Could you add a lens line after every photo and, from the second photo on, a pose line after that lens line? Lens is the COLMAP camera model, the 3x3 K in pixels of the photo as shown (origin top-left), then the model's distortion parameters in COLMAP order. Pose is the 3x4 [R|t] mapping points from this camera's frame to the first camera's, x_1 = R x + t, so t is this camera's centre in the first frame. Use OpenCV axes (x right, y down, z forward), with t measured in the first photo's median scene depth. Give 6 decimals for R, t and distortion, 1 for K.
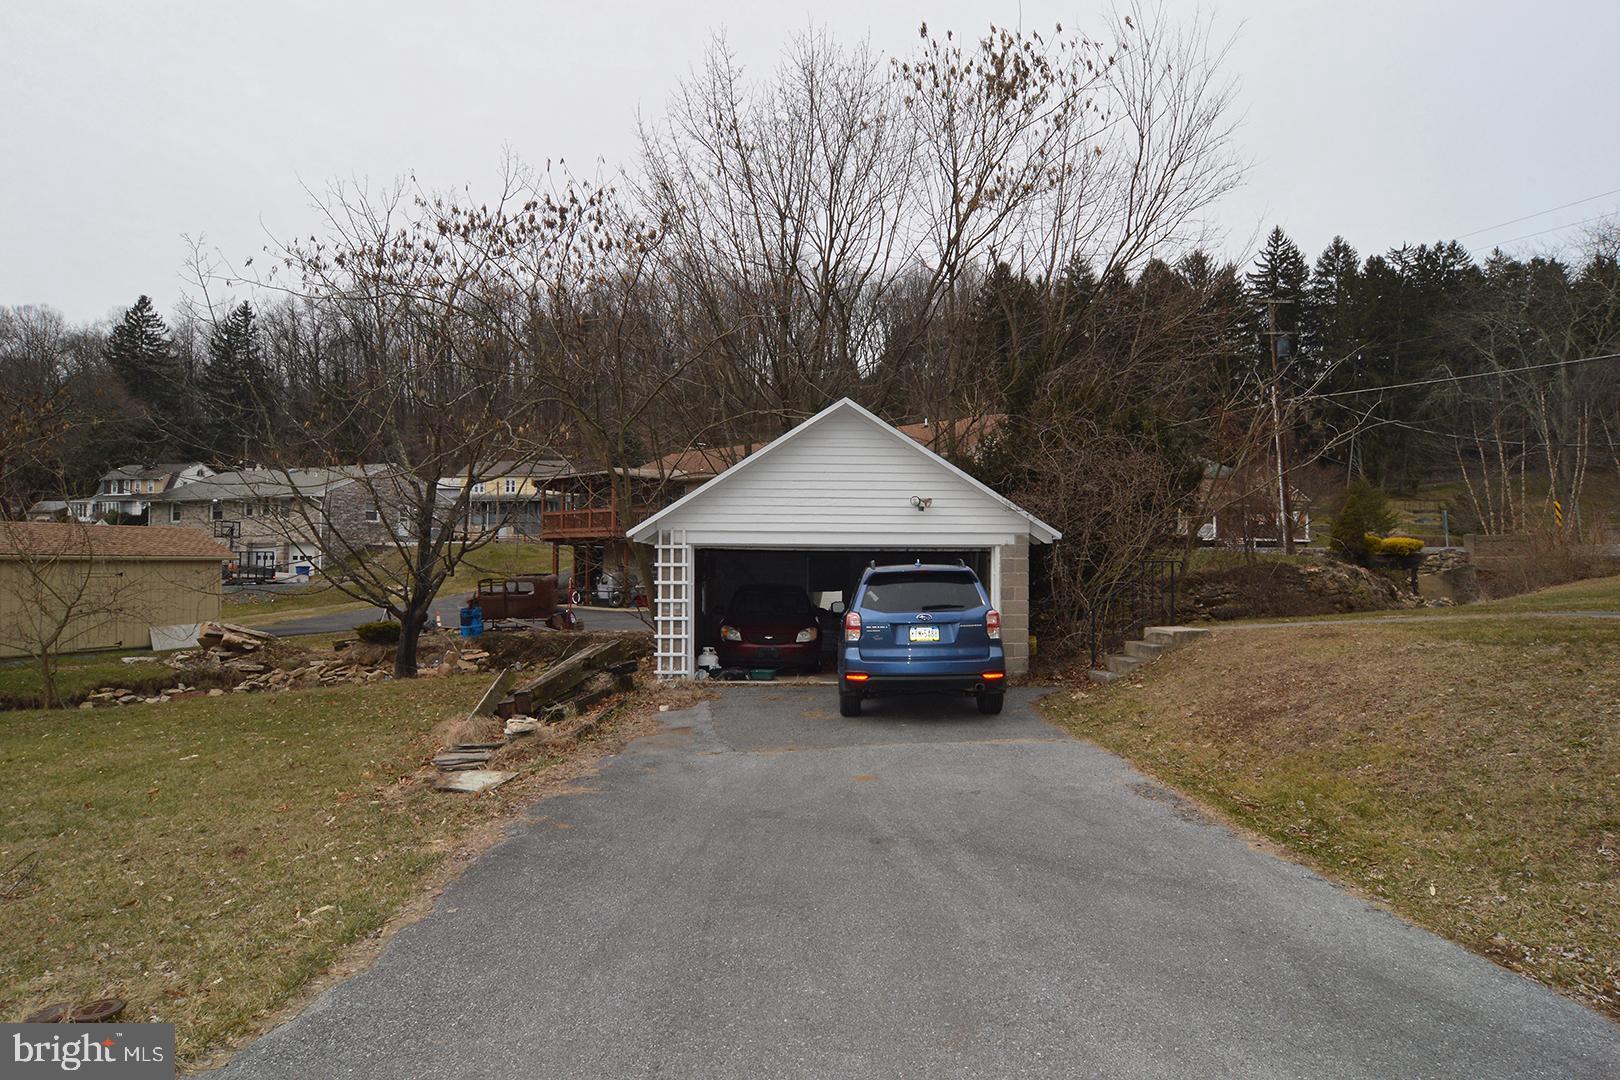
lens RADIAL K [[886.6, 0, 813.2], [0, 886.6, 545.4], [0, 0, 1]] dist [-0.012447, -0.003269]
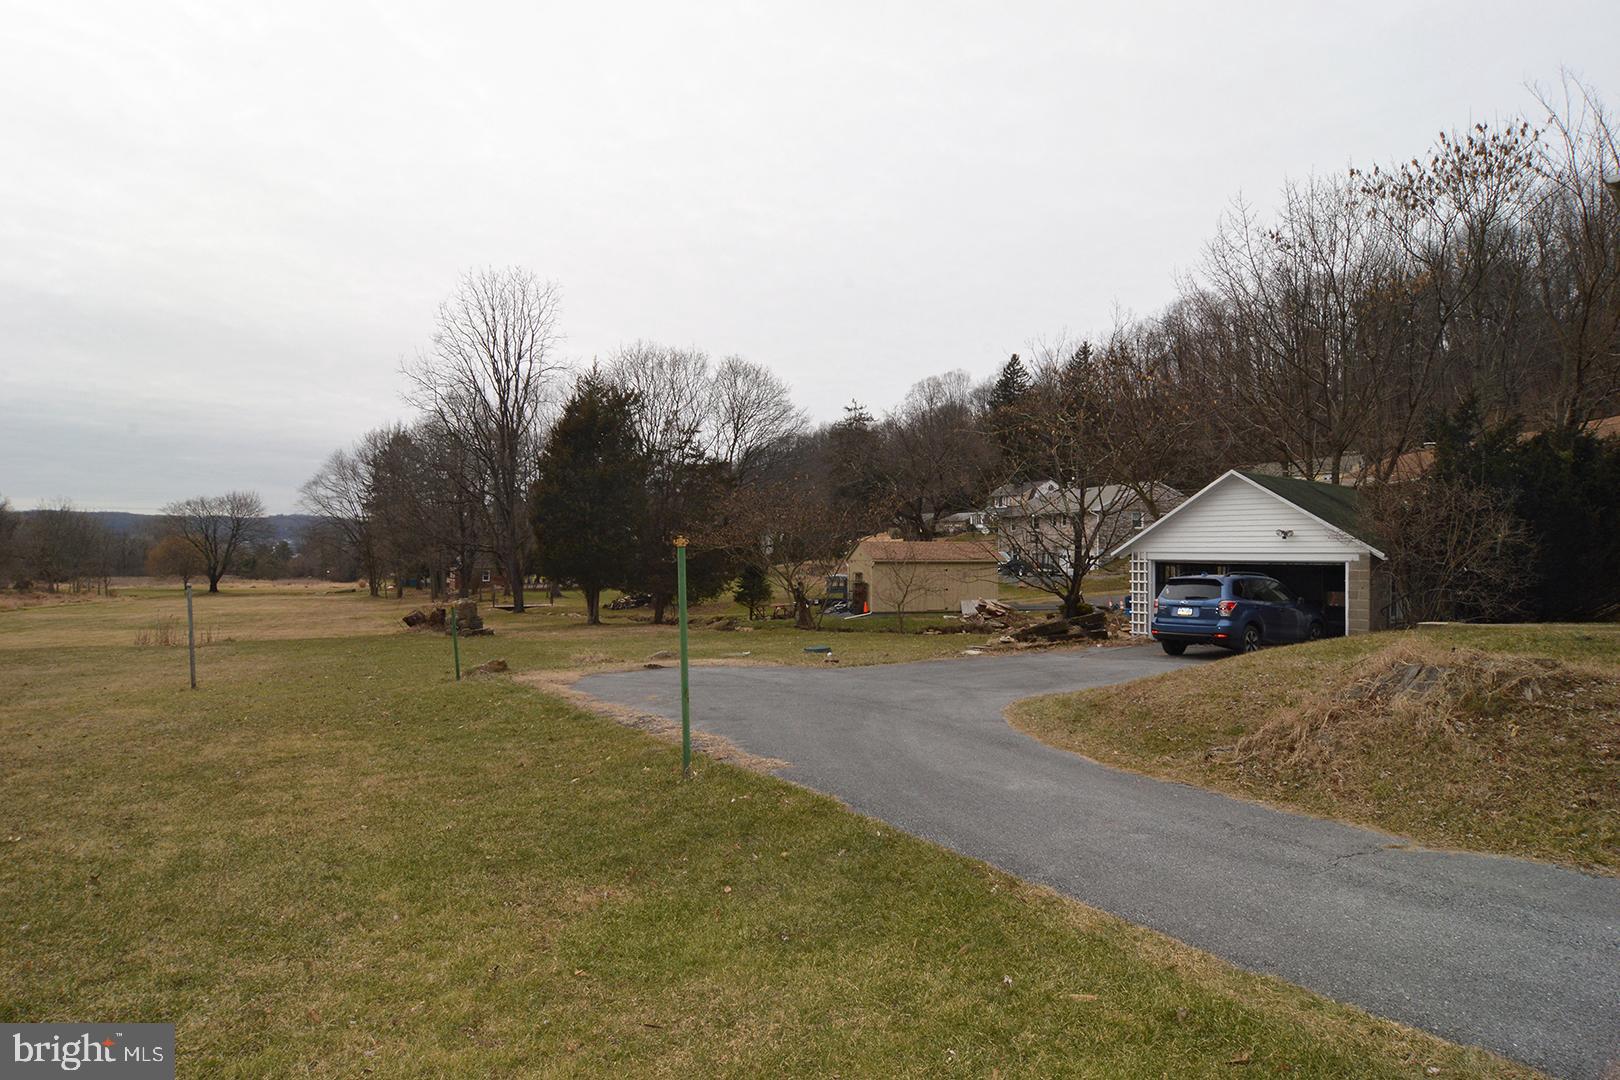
lens RADIAL K [[886.6, 0, 810.1], [0, 886.6, 544.9], [0, 0, 1]] dist [-0.012447, -0.003269]
pose [[0.618731, -0.007795, -0.785564, 0.495051], [0.013890, 0.999903, 0.001019, -0.025220], [0.785480, -0.011542, 0.618779, -0.360650]]
